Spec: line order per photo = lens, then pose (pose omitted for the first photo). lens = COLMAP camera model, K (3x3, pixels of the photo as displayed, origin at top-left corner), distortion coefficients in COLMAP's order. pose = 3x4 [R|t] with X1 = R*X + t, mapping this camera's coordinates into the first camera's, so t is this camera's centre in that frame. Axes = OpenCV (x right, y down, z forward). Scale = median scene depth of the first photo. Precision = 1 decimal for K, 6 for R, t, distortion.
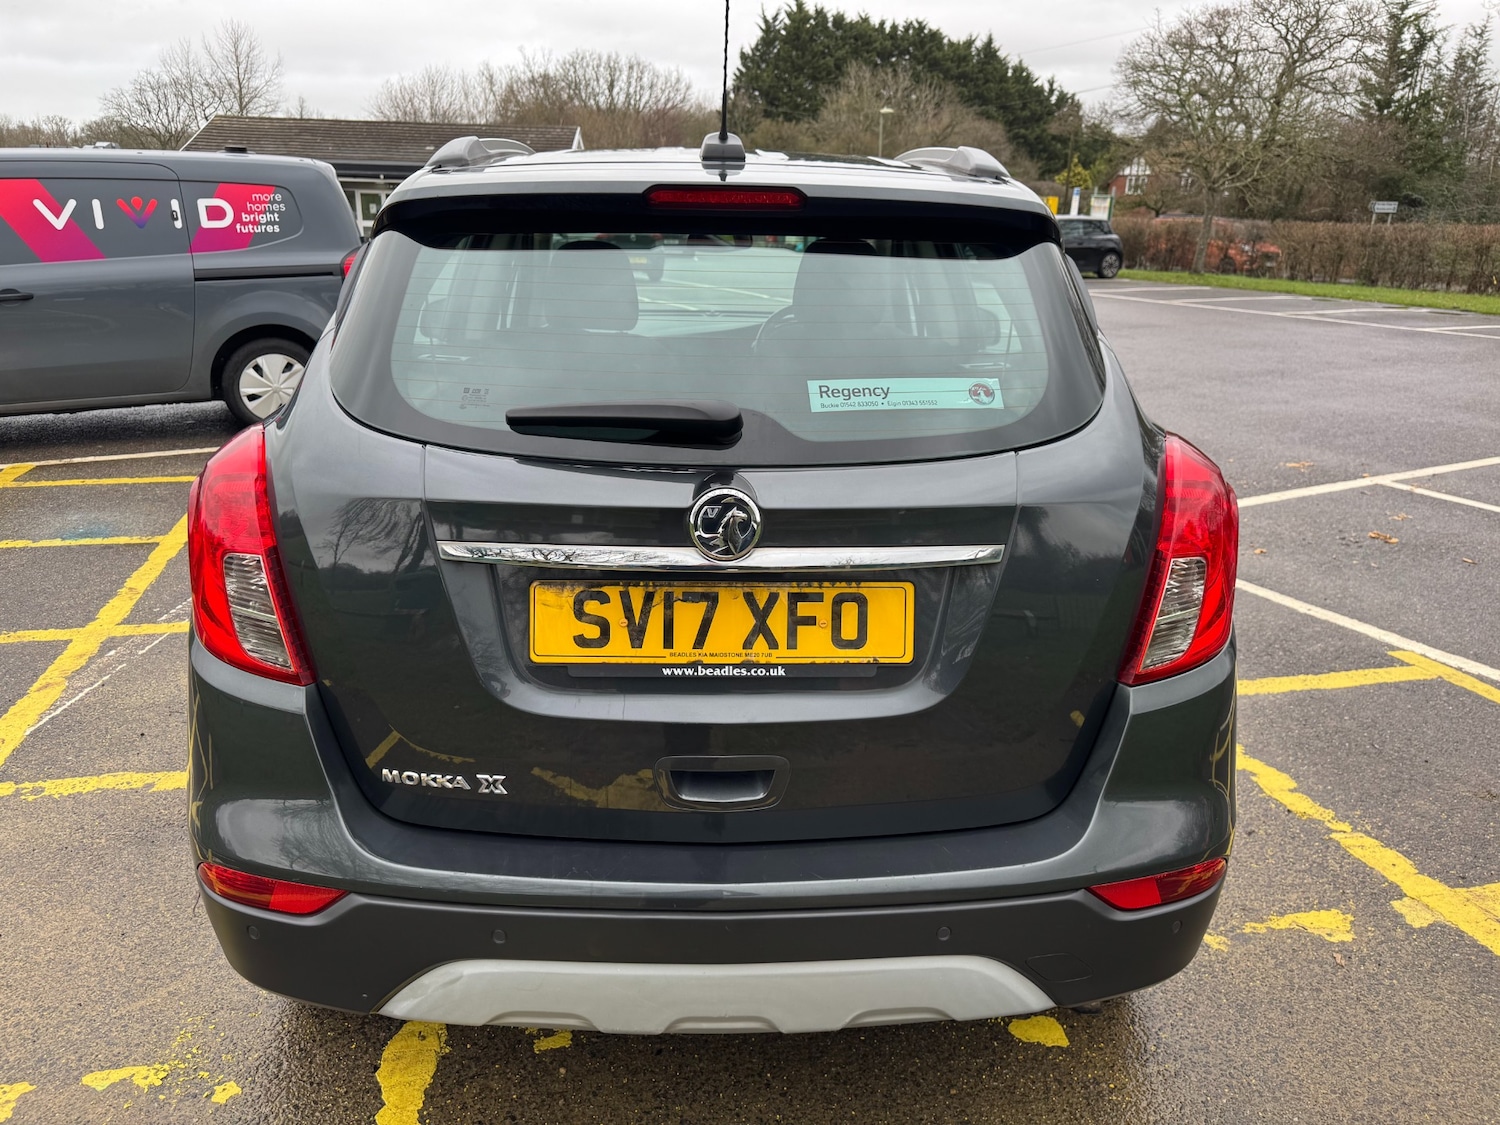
lens RADIAL K [[1071.2, 0, 741.5], [0, 1071.2, 568.2], [0, 0, 1]] dist [-0.000411, -0.003376]
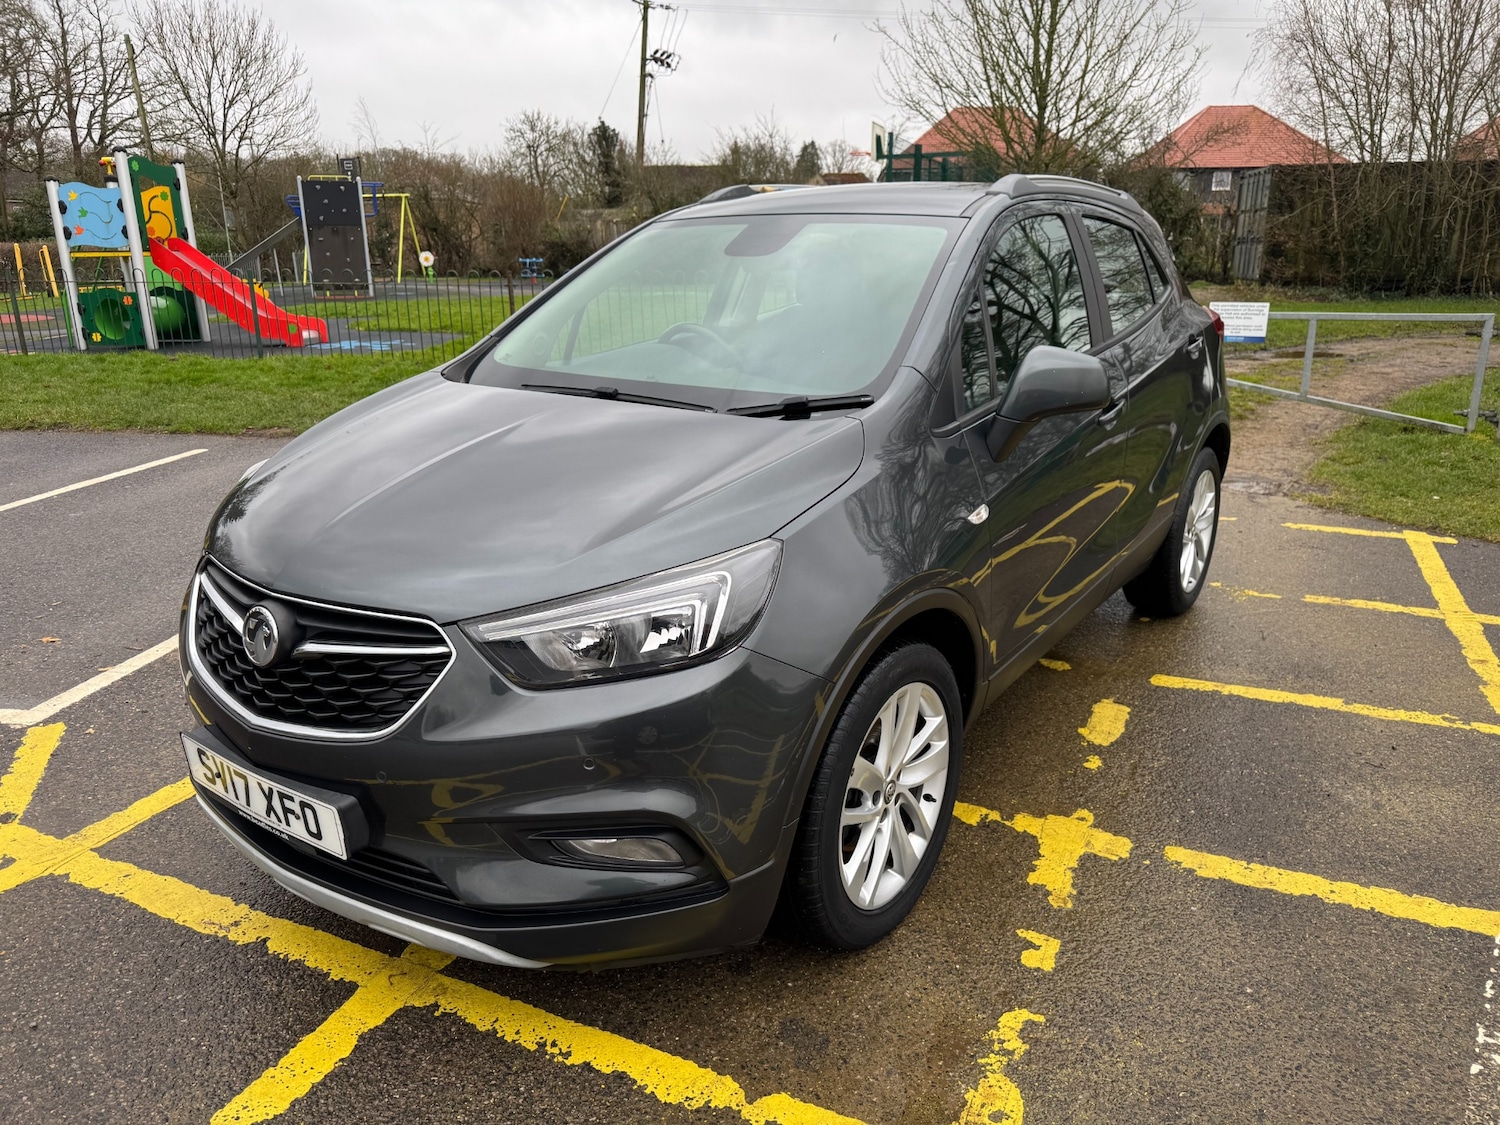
lens RADIAL K [[1053.2, 0, 746.5], [0, 1053.2, 580.6], [0, 0, 1]] dist [0.033929, -0.040000]
pose [[-0.793800, -0.201797, 0.573724, -0.308511], [0.185110, 0.818423, 0.543983, -0.315521], [-0.579323, 0.538016, -0.612310, 0.940311]]
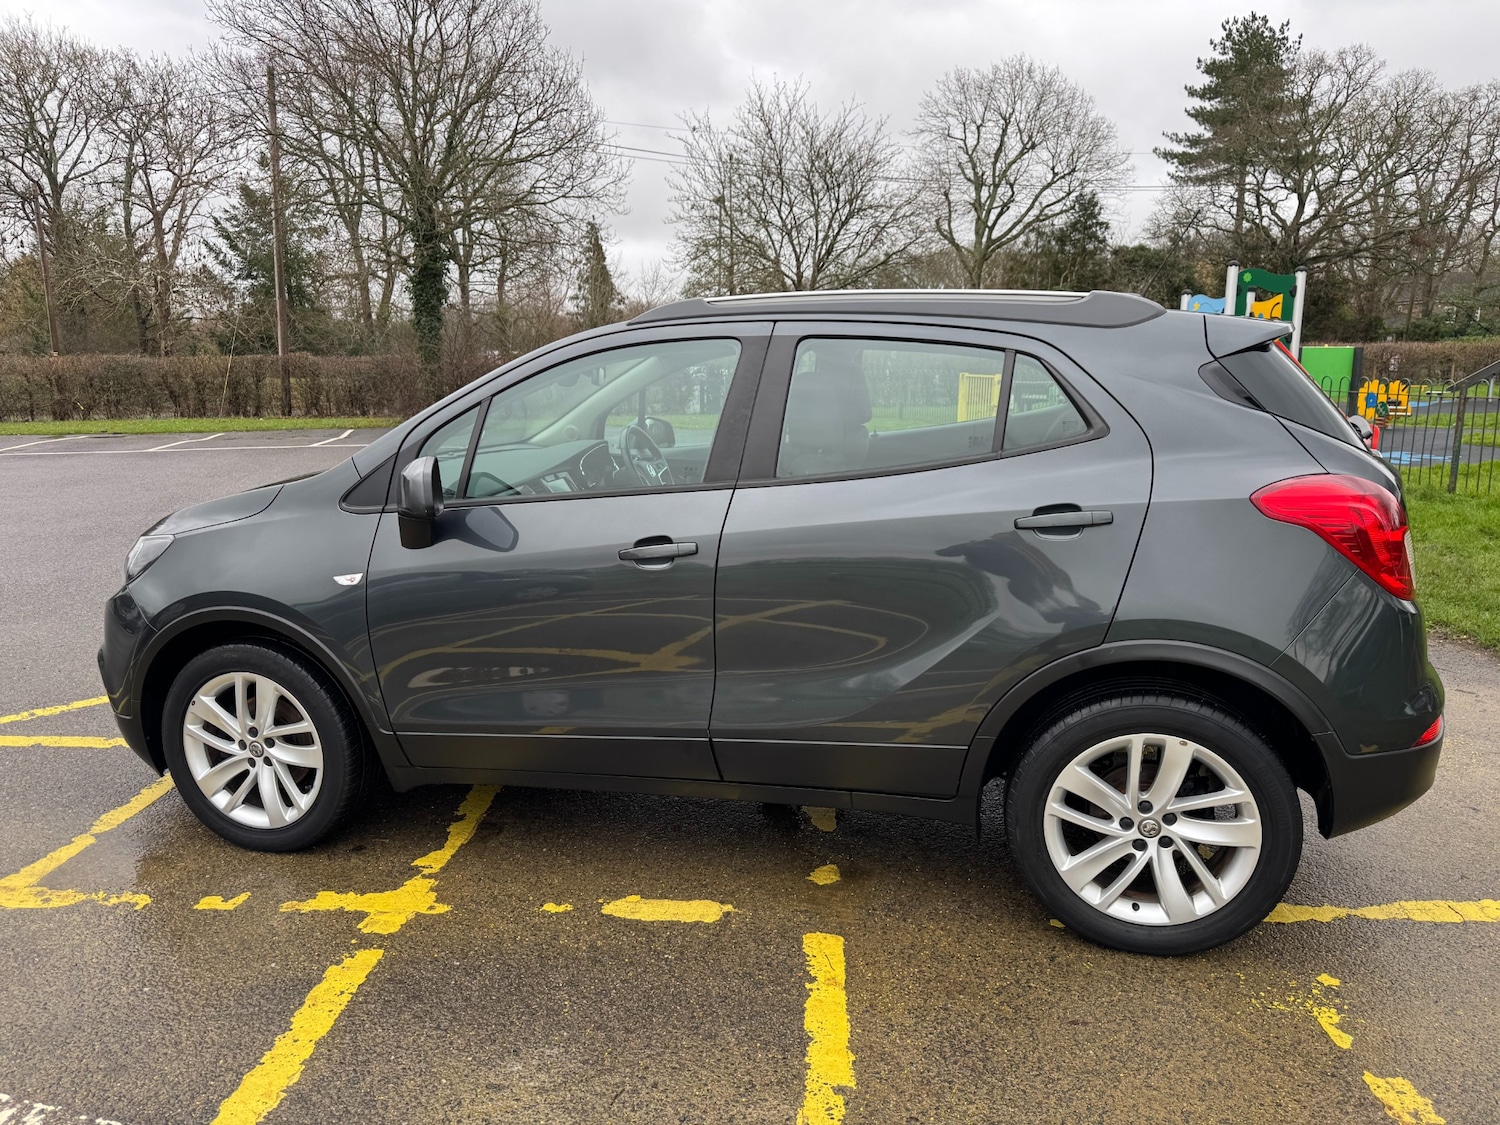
lens RADIAL K [[1053.2, 0, 746.5], [0, 1053.2, 580.6], [0, 0, 1]] dist [0.033929, -0.040000]
pose [[0.278647, -0.227730, 0.933003, -0.545317], [0.323564, 0.936946, 0.132058, -0.117218], [-0.904247, 0.265088, 0.334762, 0.325794]]
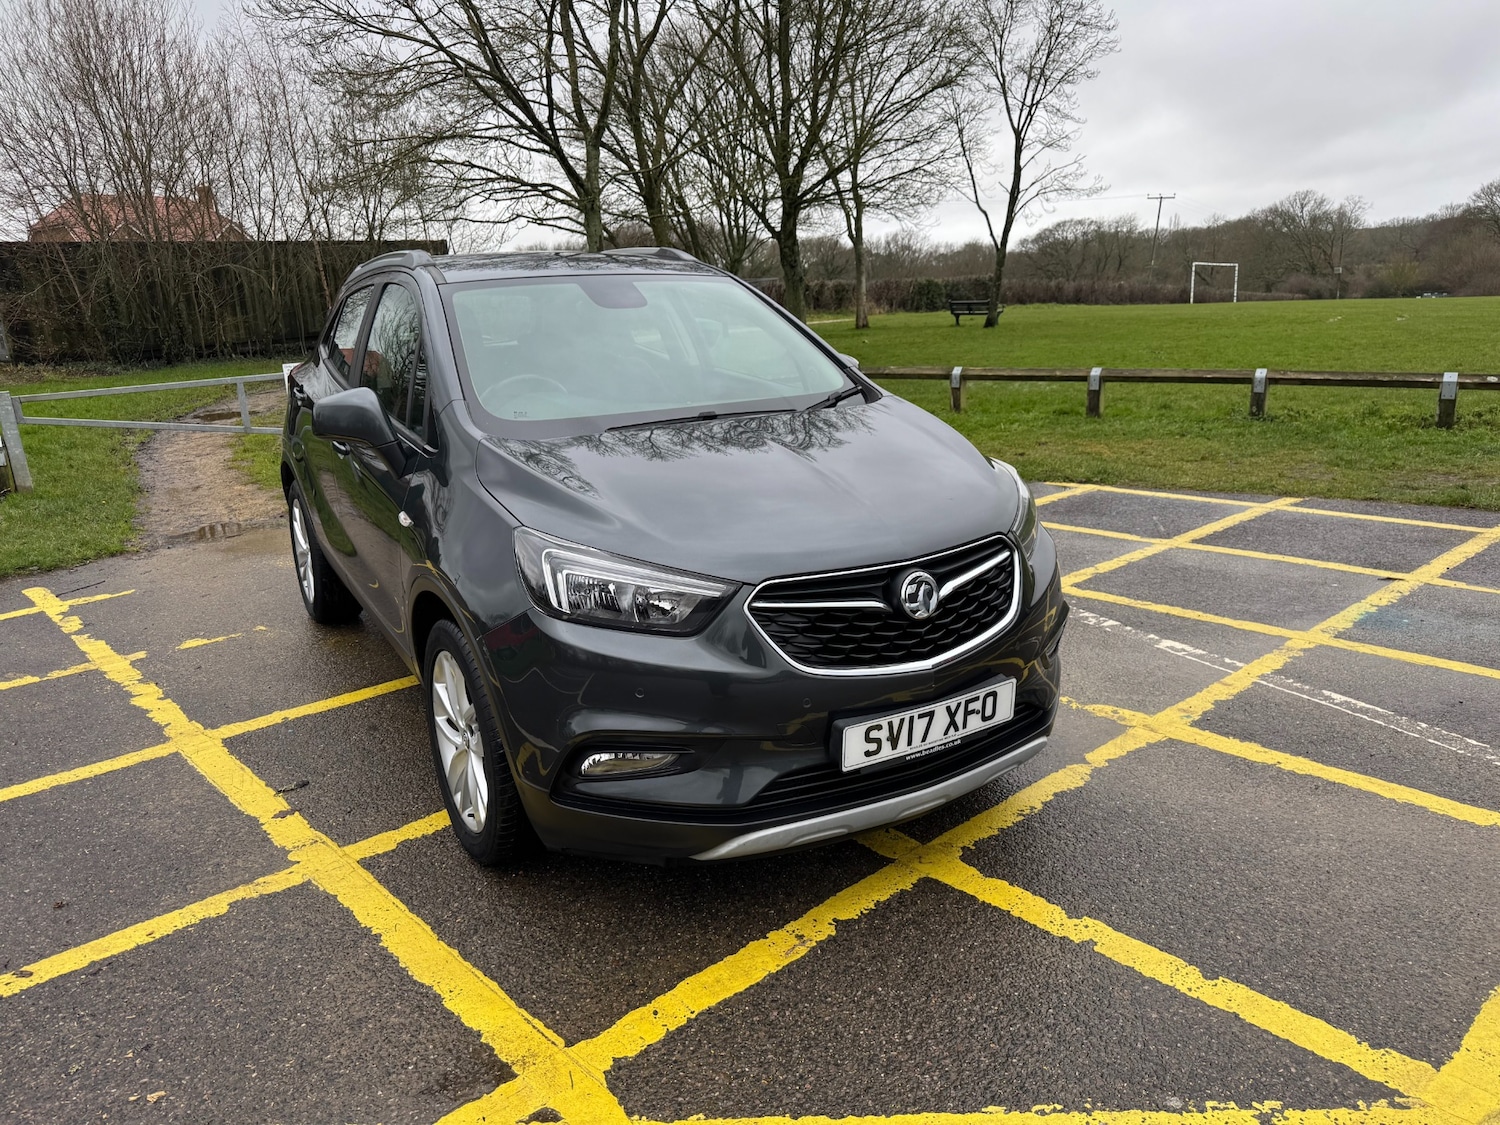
lens RADIAL K [[1048.4, 0, 750.0], [0, 1048.4, 562.5], [0, 0, 1]] dist [0.073053, -0.090431]
pose [[-0.874008, 0.138818, -0.465660, 0.206485], [-0.133565, 0.852774, 0.504912, -0.356023], [0.467194, 0.503493, -0.726791, 1.085643]]
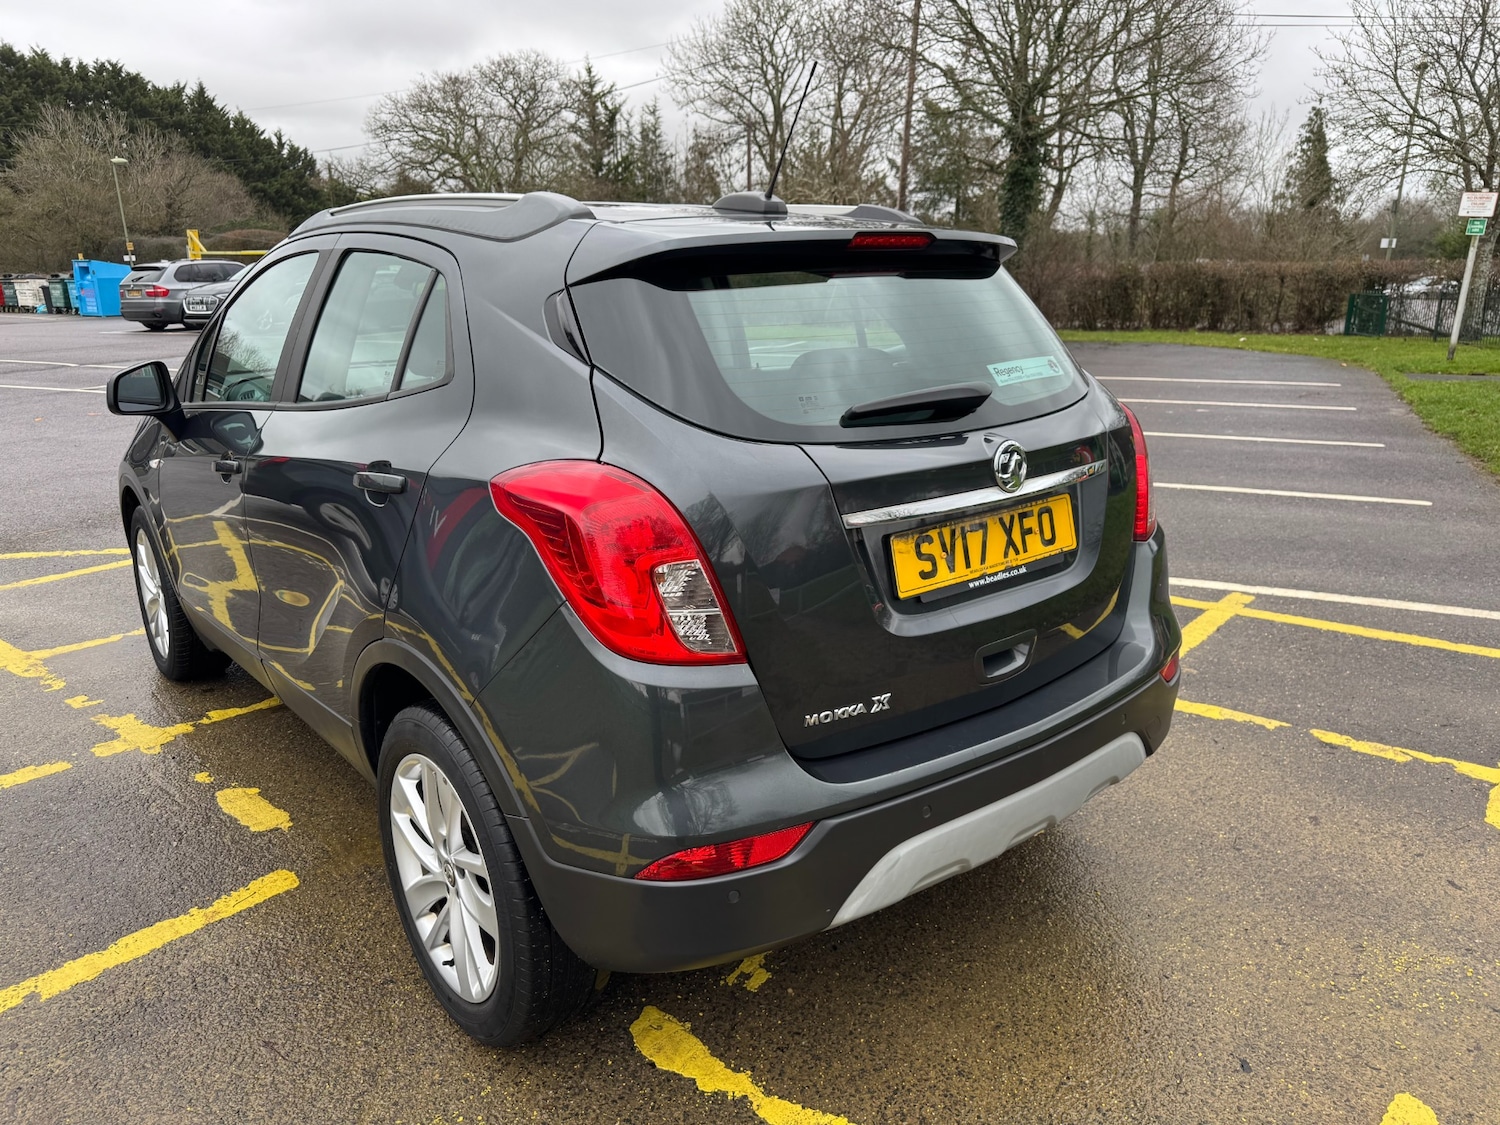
lens RADIAL K [[1072.8, 0, 742.2], [0, 1072.8, 569.2], [0, 0, 1]] dist [0.010972, -0.009031]
pose [[0.794684, -0.189732, 0.576610, -0.244801], [0.215737, 0.976160, 0.023875, -0.004116], [-0.567394, 0.105423, 0.816670, 0.011023]]
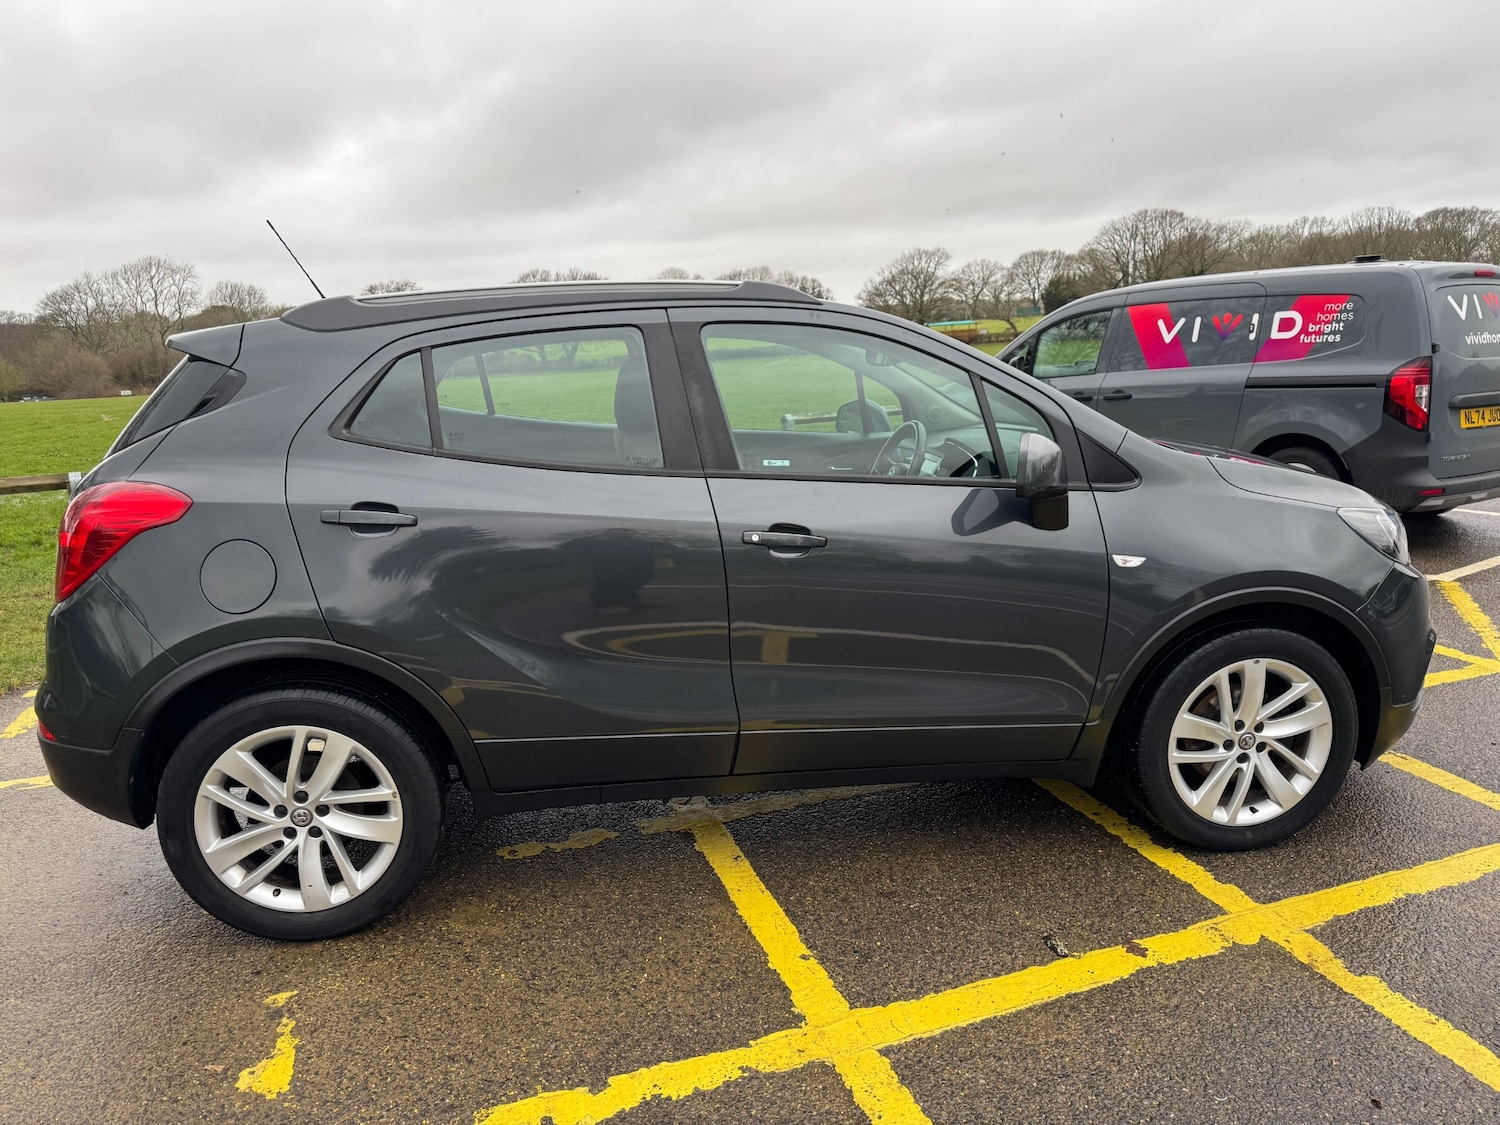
lens RADIAL K [[1042.0, 0, 740.9], [0, 1042.0, 586.0], [0, 0, 1]] dist [0.065764, -0.093751]
pose [[0.102693, 0.210650, -0.972153, 0.530341], [-0.282234, 0.943325, 0.174590, -0.132107], [0.953833, 0.256445, 0.156326, 0.434348]]
